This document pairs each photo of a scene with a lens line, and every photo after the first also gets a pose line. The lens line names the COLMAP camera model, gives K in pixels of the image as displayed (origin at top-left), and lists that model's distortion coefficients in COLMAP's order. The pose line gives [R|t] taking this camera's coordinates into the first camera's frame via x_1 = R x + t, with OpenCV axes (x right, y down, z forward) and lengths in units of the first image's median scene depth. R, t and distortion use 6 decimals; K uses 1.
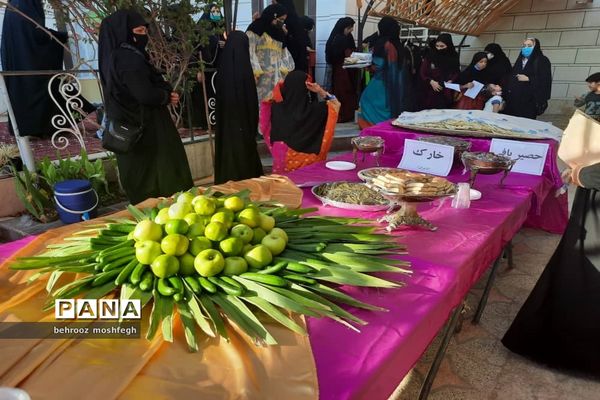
lens RADIAL K [[436.5, 0, 300.0], [0, 436.5, 200.0], [0, 0, 1]] dist [0.002448, 0.000502]
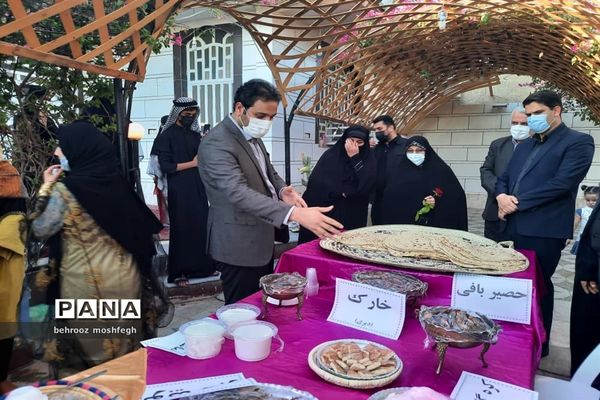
lens RADIAL K [[436.5, 0, 300.0], [0, 436.5, 200.0], [0, 0, 1]] dist [0.002448, 0.000502]
pose [[0.990520, -0.007165, 0.137181, 0.051779], [0.034857, 0.979064, -0.200548, -0.075406], [-0.132872, 0.203428, 0.970032, 0.176969]]
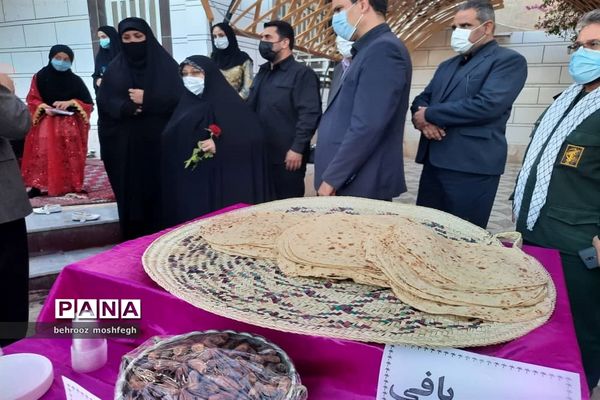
lens RADIAL K [[436.5, 0, 300.0], [0, 436.5, 200.0], [0, 0, 1]] dist [0.002448, 0.000502]
pose [[0.988837, -0.027845, 0.146378, 0.213152], [0.039666, 0.996128, -0.078464, -0.135505], [-0.143626, 0.083394, 0.986112, 0.431255]]
